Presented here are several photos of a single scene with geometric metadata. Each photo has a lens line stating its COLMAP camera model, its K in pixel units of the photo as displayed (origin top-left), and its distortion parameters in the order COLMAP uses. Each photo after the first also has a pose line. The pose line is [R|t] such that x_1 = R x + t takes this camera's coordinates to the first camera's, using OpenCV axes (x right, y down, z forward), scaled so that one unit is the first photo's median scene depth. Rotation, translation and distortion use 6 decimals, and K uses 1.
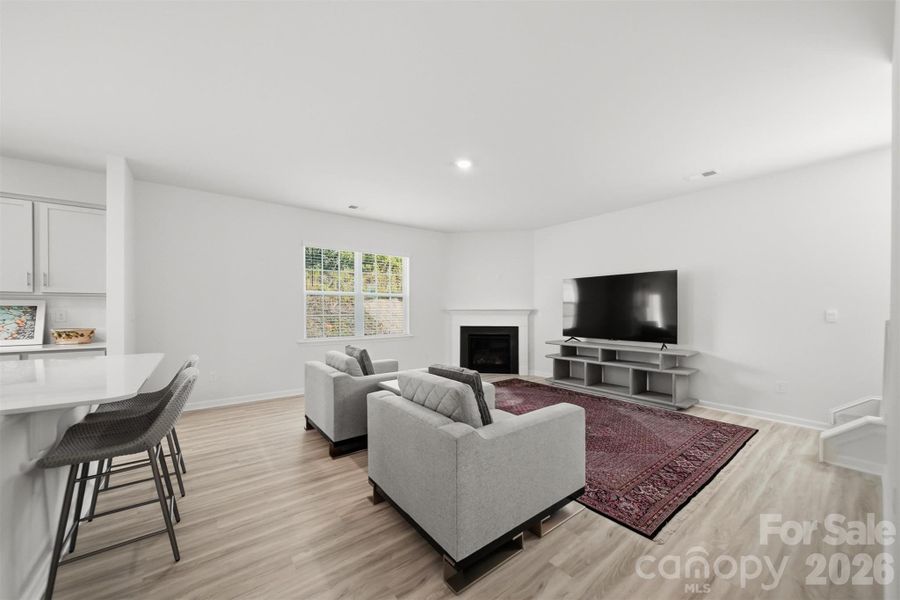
lens RADIAL K [[326.5, 0, 450.8], [0, 326.5, 309.2], [0, 0, 1]] dist [-0.009145, -0.000041]
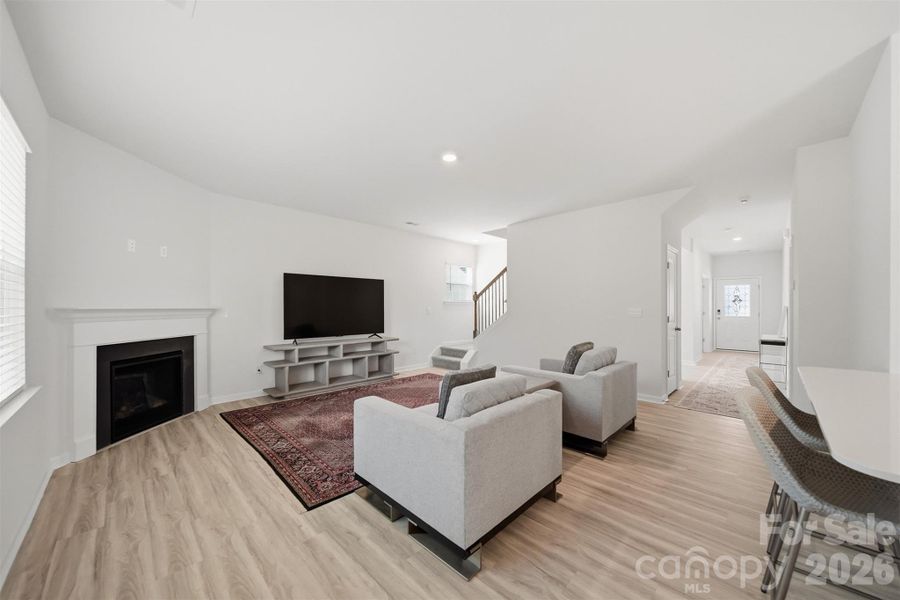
lens RADIAL K [[326.5, 0, 450.8], [0, 326.5, 309.2], [0, 0, 1]] dist [-0.009145, -0.000041]
pose [[-0.142314, -0.005665, 0.989805, -0.852403], [-0.001217, 0.999984, 0.005548, -0.001959], [-0.989821, -0.000415, -0.142318, 1.063784]]
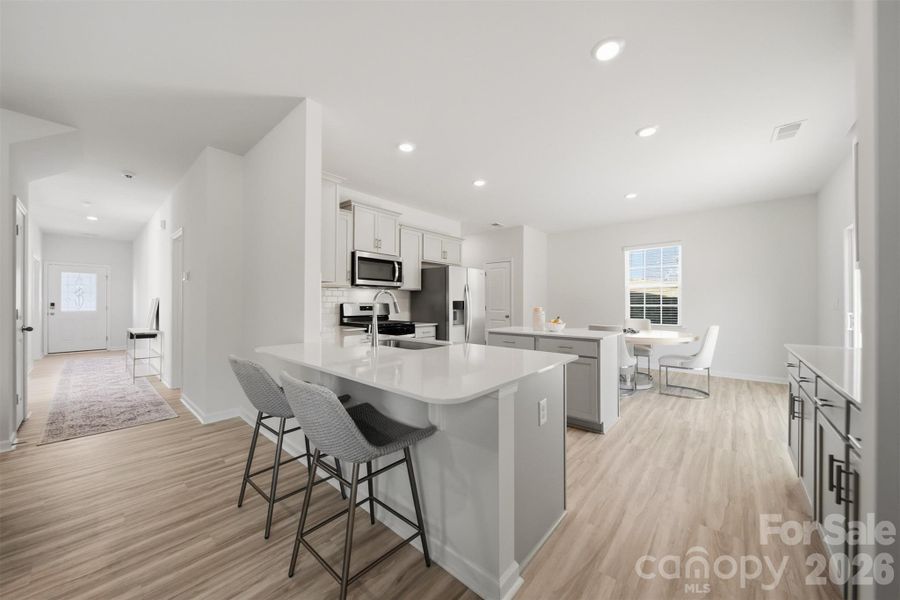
lens RADIAL K [[321.3, 0, 453.1], [0, 321.3, 305.0], [0, 0, 1]] dist [-0.002343, -0.000184]
pose [[-0.977282, -0.000305, -0.211942, -0.618858], [-0.000965, 0.999995, 0.003007, 0.016758], [0.211940, 0.003143, -0.977278, 1.049312]]
